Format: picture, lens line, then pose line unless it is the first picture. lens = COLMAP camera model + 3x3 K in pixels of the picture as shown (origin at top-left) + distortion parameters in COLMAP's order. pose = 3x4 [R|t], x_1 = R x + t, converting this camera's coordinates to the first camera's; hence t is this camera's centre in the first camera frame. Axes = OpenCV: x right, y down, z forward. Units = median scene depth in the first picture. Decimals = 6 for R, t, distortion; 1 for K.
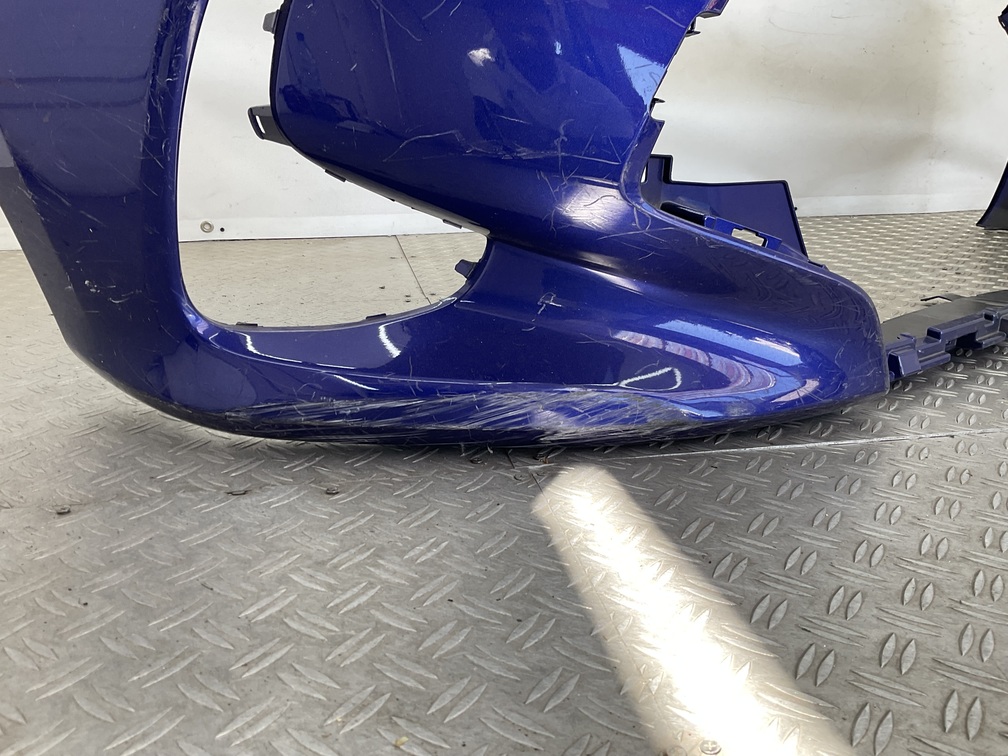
lens RADIAL K [[829.7, 0, 497.3], [0, 829.7, 379.6], [0, 0, 1]] dist [0.081520, -0.145476]
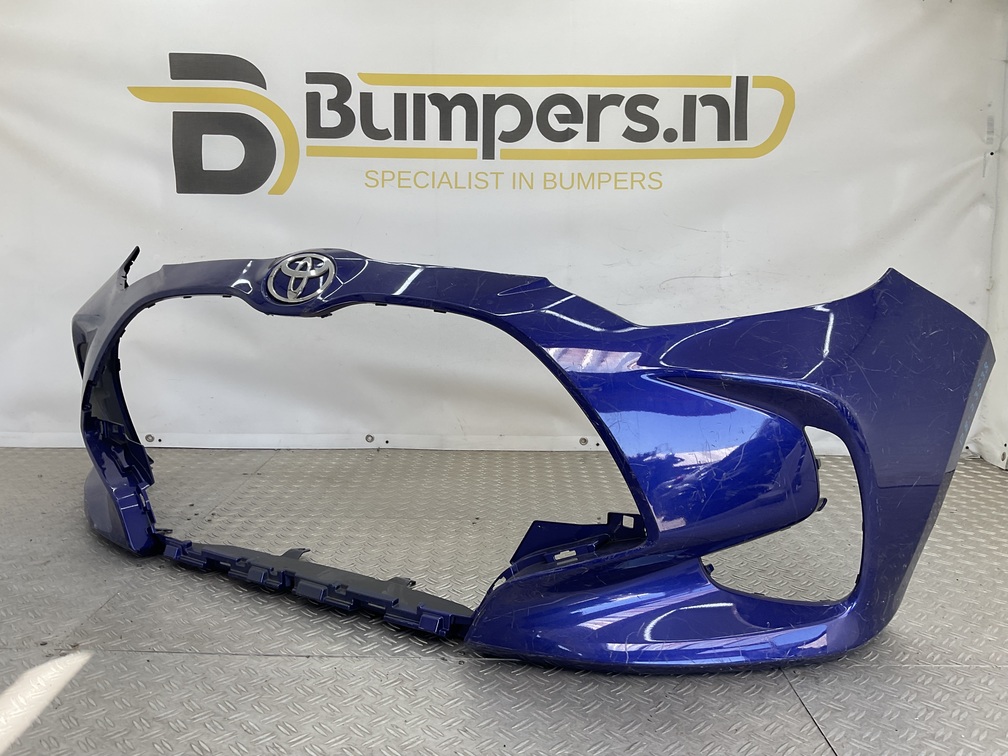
lens RADIAL K [[829.7, 0, 498.9], [0, 829.7, 385.9], [0, 0, 1]] dist [0.081520, -0.145476]
pose [[0.980542, 0.053061, -0.189004, 1.439501], [-0.081444, 0.985967, -0.145726, -0.313421], [0.178619, 0.158283, 0.971103, -0.848048]]
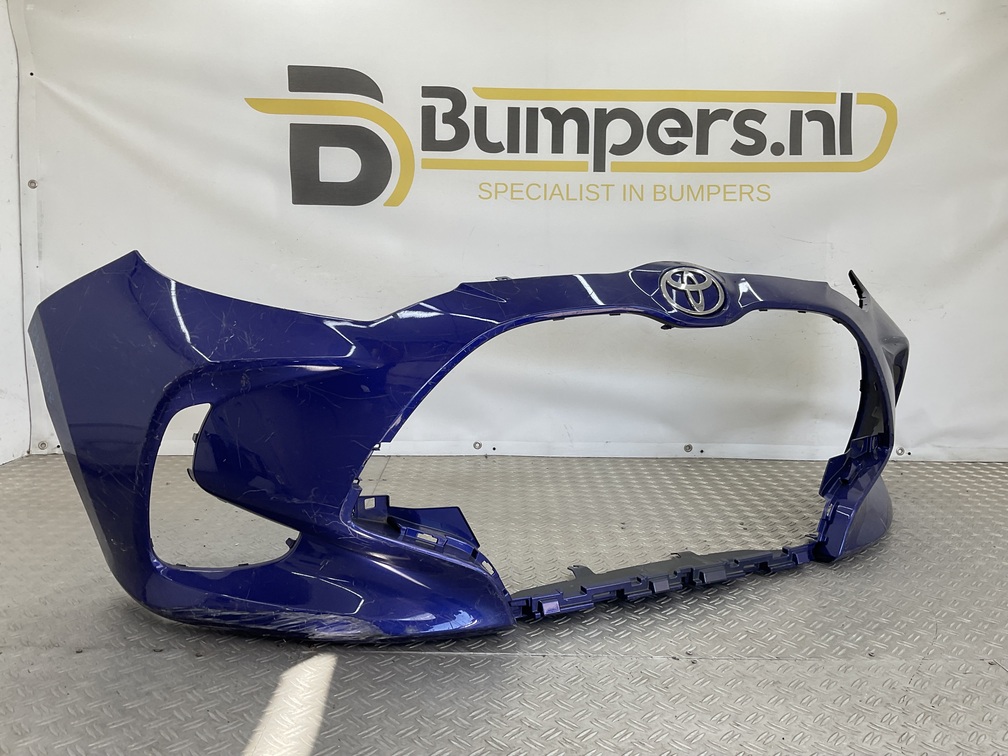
lens RADIAL K [[829.7, 0, 499.7], [0, 829.7, 382.3], [0, 0, 1]] dist [0.081520, -0.145476]
pose [[0.984686, 0.049575, -0.167139, 0.841146], [-0.077238, 0.983546, -0.163313, -0.245459], [0.156293, 0.173722, 0.972313, -1.012673]]
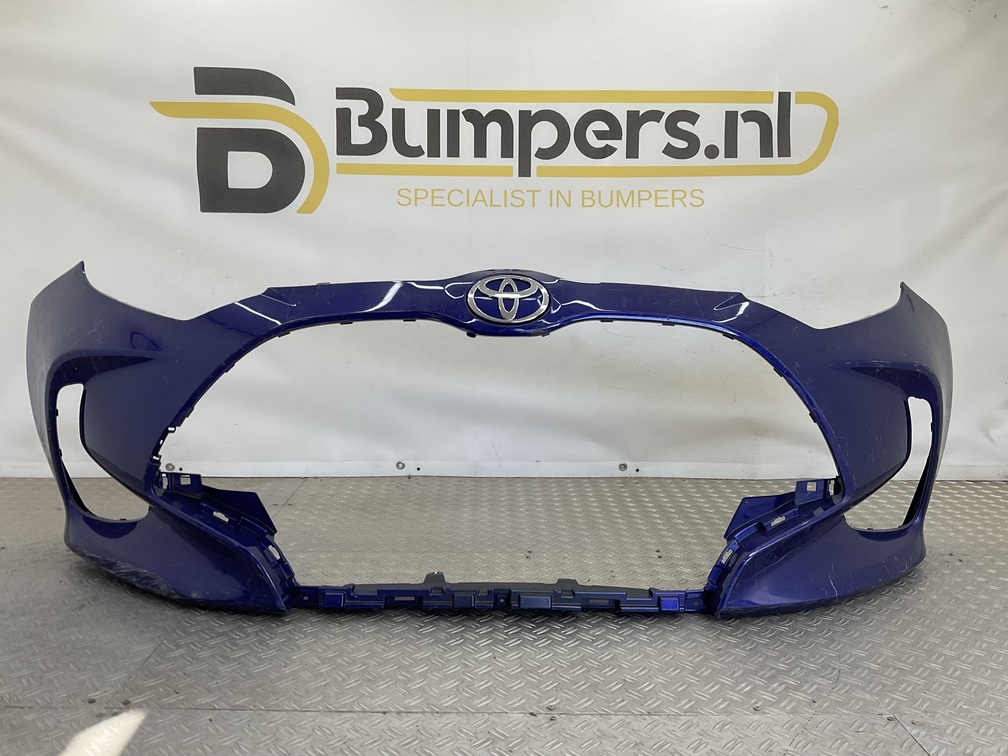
lens RADIAL K [[829.7, 0, 499.2], [0, 829.7, 383.0], [0, 0, 1]] dist [0.081520, -0.145476]
pose [[0.984114, 0.043051, -0.172238, 1.174427], [-0.073358, 0.982068, -0.173671, -0.338692], [0.161673, 0.183547, 0.969625, -0.748911]]
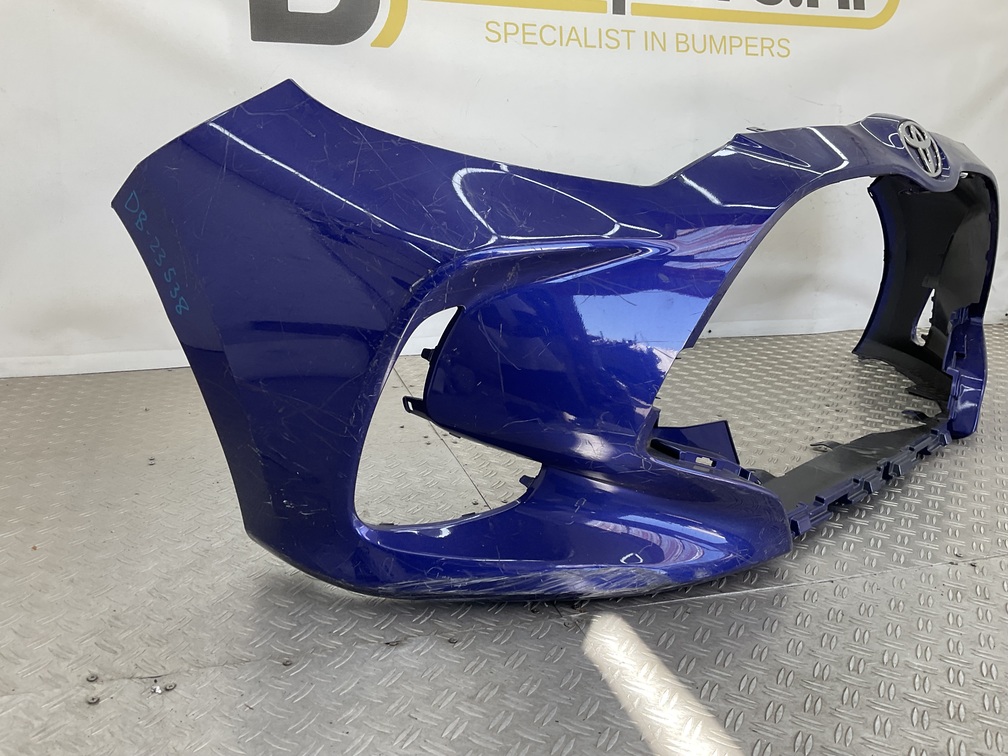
lens RADIAL K [[829.7, 0, 499.3], [0, 829.7, 380.6], [0, 0, 1]] dist [0.081520, -0.145476]
pose [[0.993762, 0.003418, 0.111472, -0.283142], [0.000524, 0.999376, -0.035312, -0.290455], [-0.111524, 0.035151, 0.993140, -0.563778]]
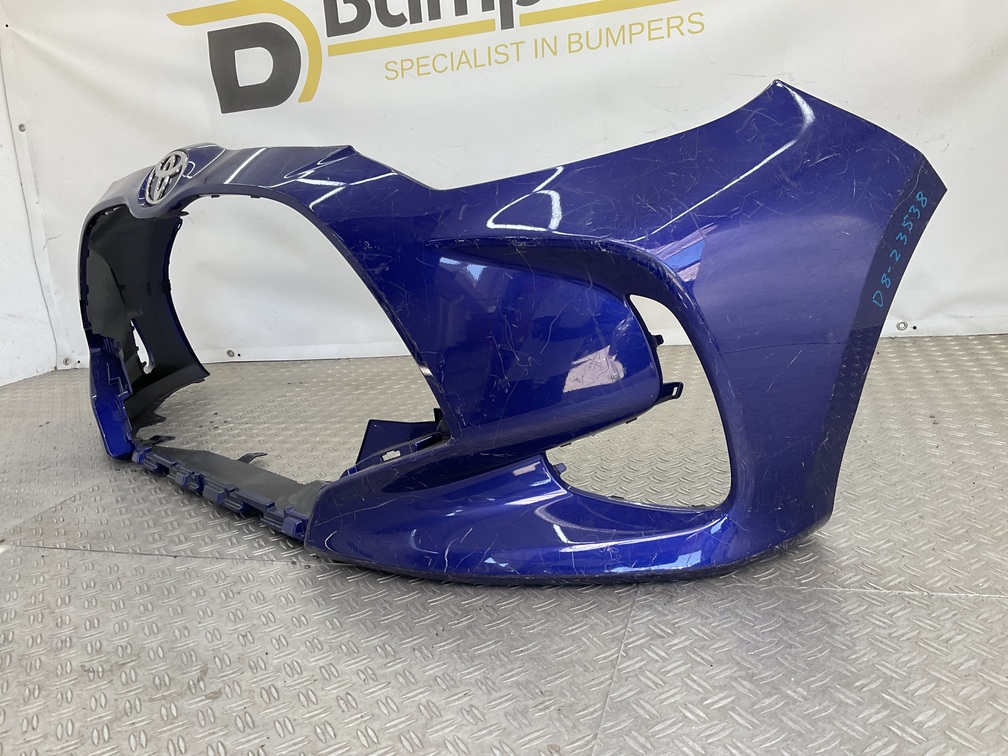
lens RADIAL K [[829.7, 0, 498.7], [0, 829.7, 385.4], [0, 0, 1]] dist [0.081520, -0.145476]
pose [[0.882913, 0.039571, -0.467865, 2.287387], [-0.054751, 0.998321, -0.018885, -0.348765], [0.466333, 0.042290, 0.883598, -0.317973]]
